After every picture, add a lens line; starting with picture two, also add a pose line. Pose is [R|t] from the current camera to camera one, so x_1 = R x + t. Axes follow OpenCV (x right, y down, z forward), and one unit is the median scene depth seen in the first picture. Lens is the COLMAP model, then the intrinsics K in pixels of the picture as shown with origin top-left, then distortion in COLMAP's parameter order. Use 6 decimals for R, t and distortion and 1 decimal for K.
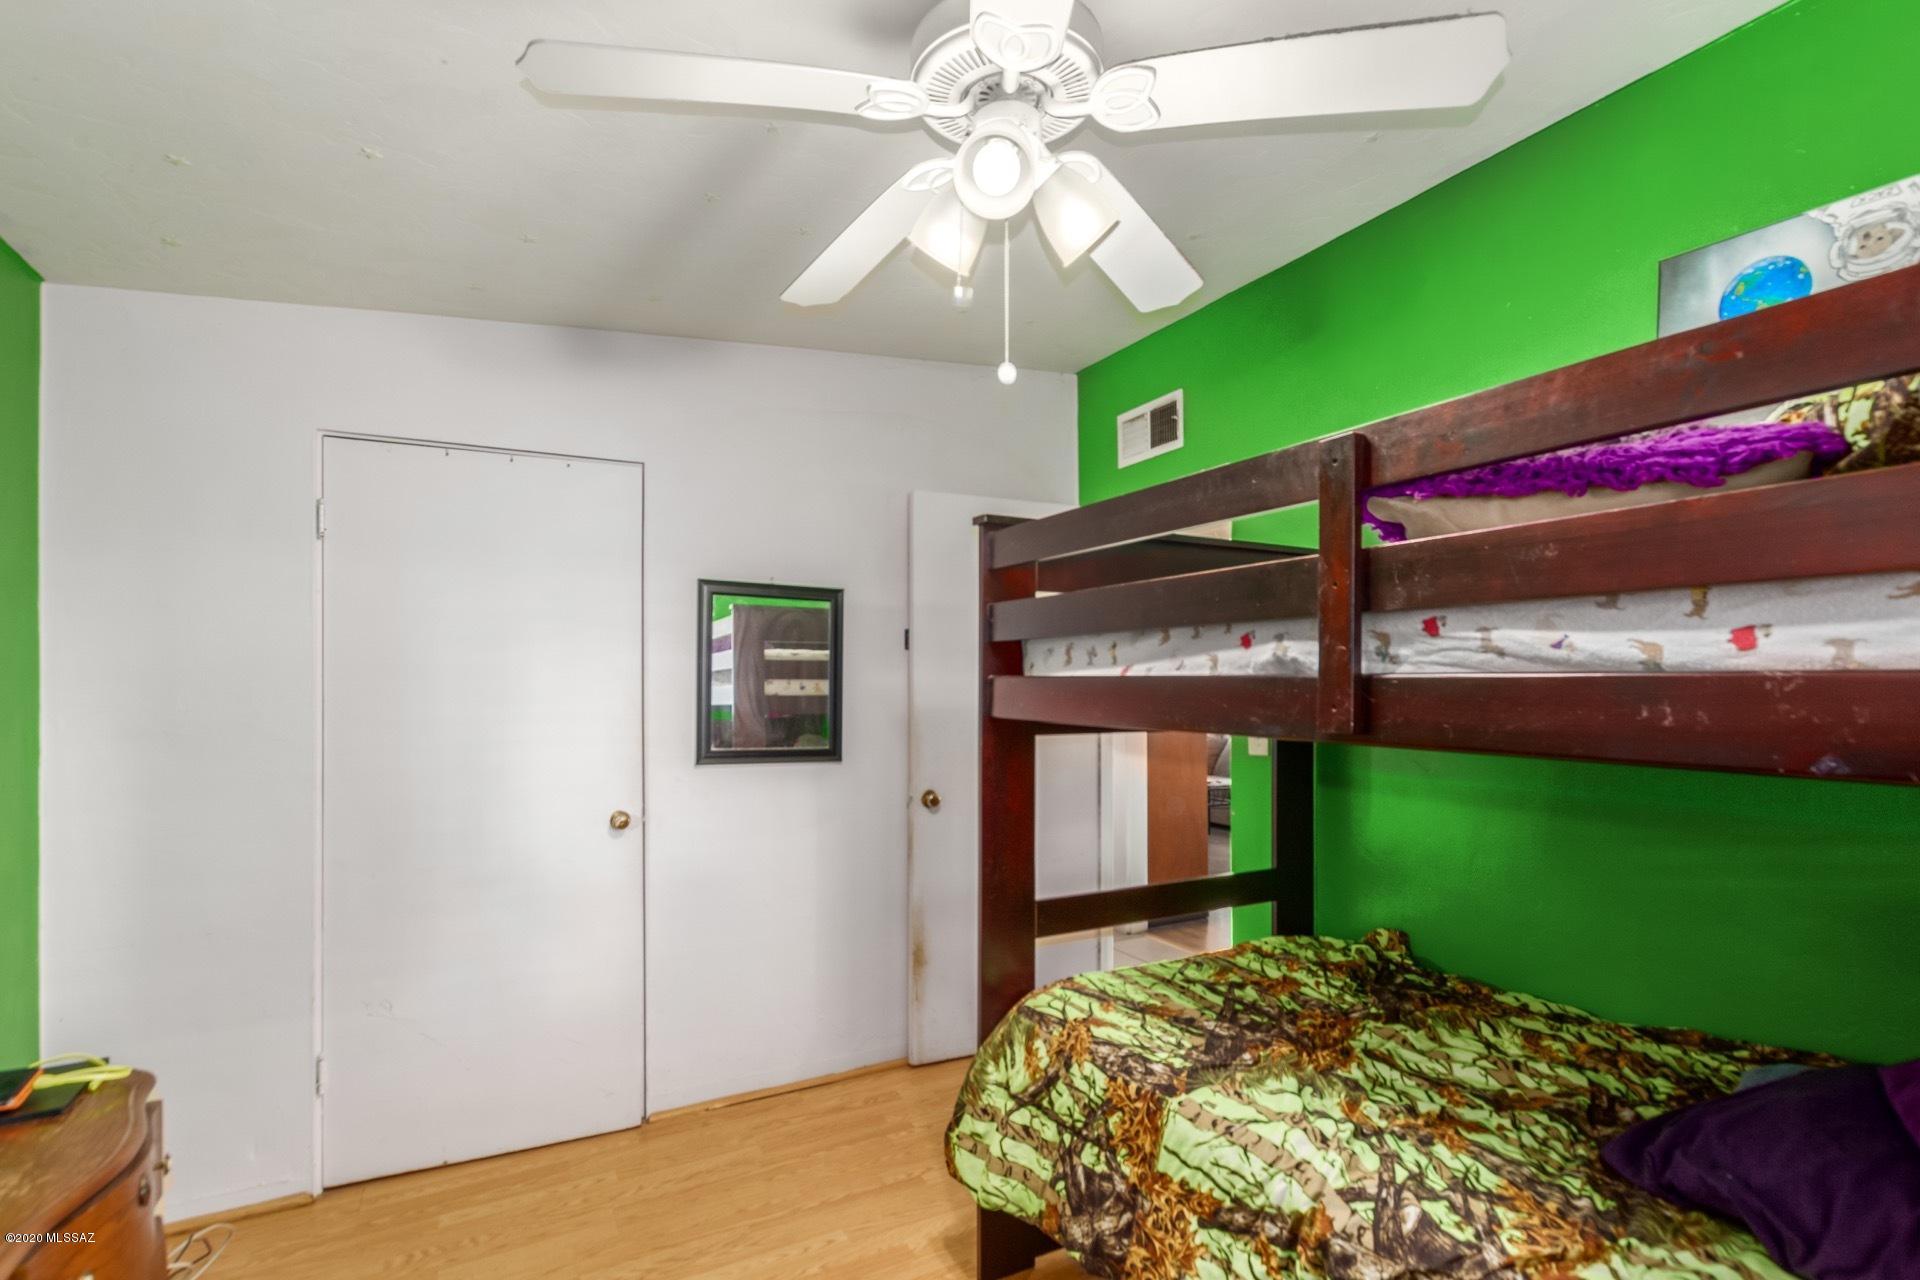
lens RADIAL K [[878.1, 0, 962.4], [0, 878.1, 684.5], [0, 0, 1]] dist [0.000276, -0.000113]
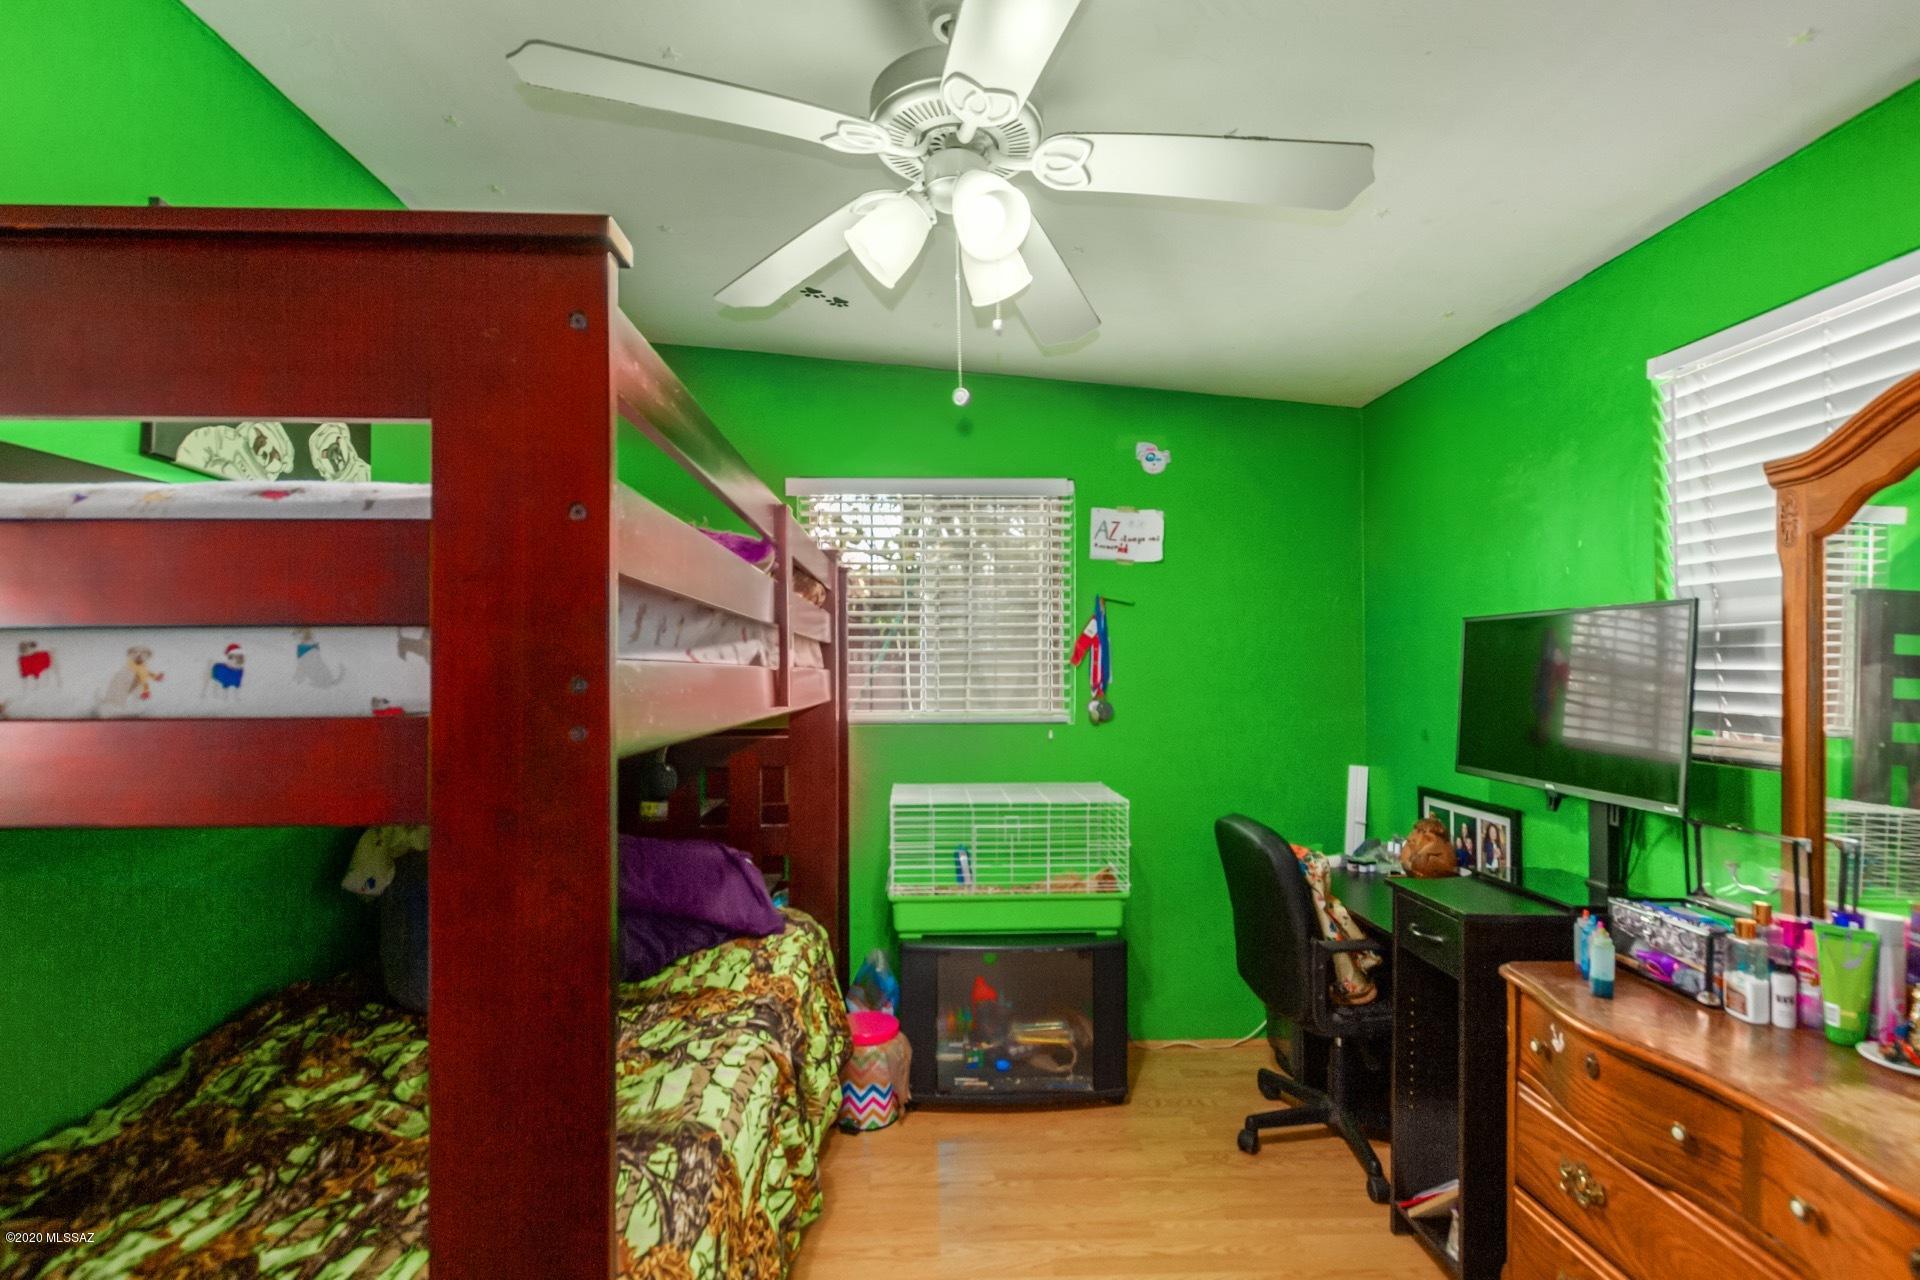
lens RADIAL K [[893.5, 0, 957.5], [0, 893.5, 654.5], [0, 0, 1]] dist [0.003462, -0.001081]
pose [[-0.899210, 0.010178, 0.437398, -0.350798], [0.002956, 0.999848, -0.017188, -0.005349], [-0.437507, -0.014162, -0.899104, 1.614520]]
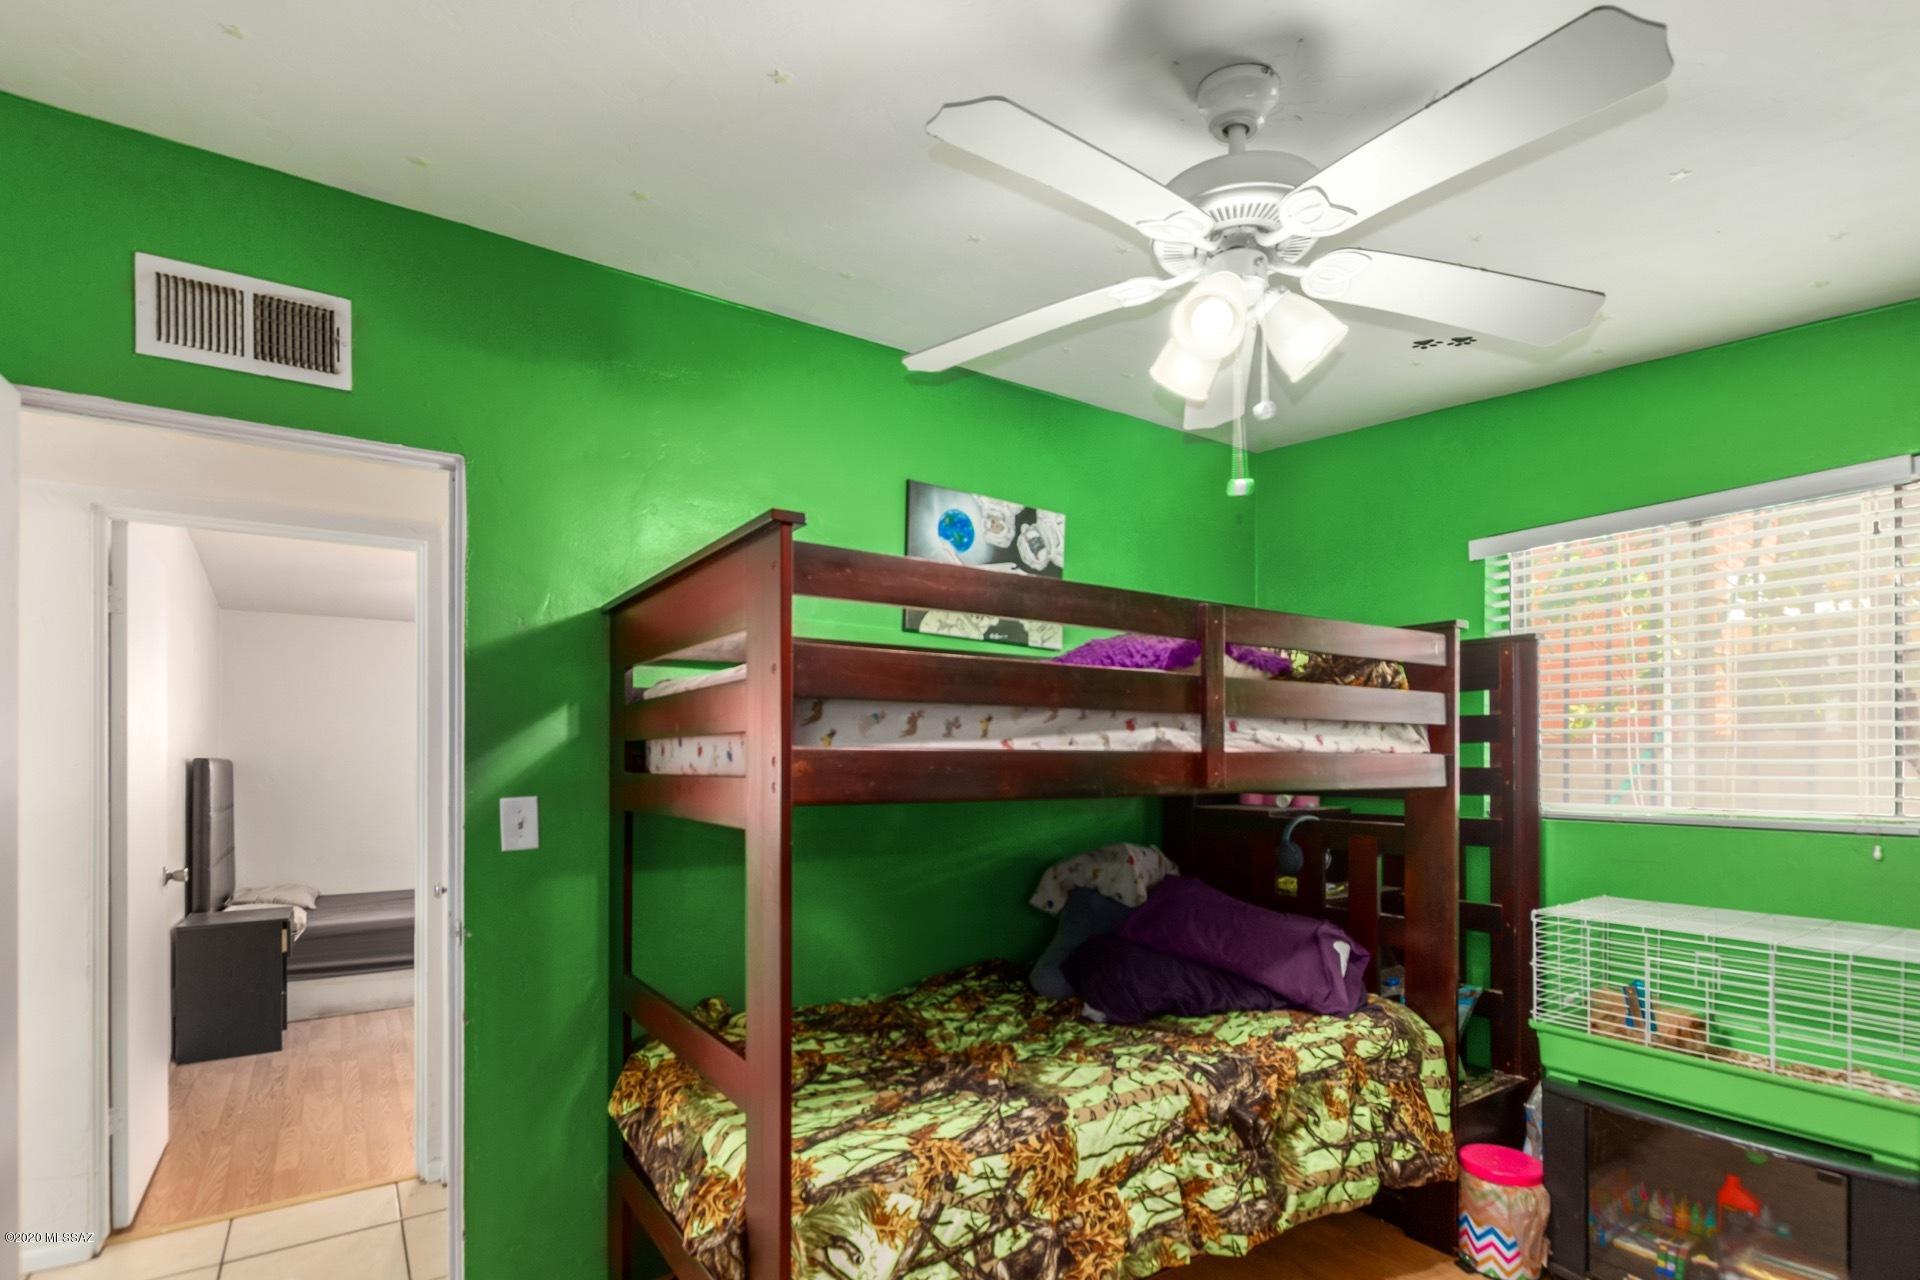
lens RADIAL K [[932.3, 0, 964.4], [0, 932.3, 750.4], [0, 0, 1]] dist [-0.000988, -0.000637]
pose [[-0.099436, 0.007211, 0.995018, -0.904620], [0.001263, 0.999974, -0.007121, -0.001054], [-0.995043, 0.000548, -0.099442, 1.180991]]
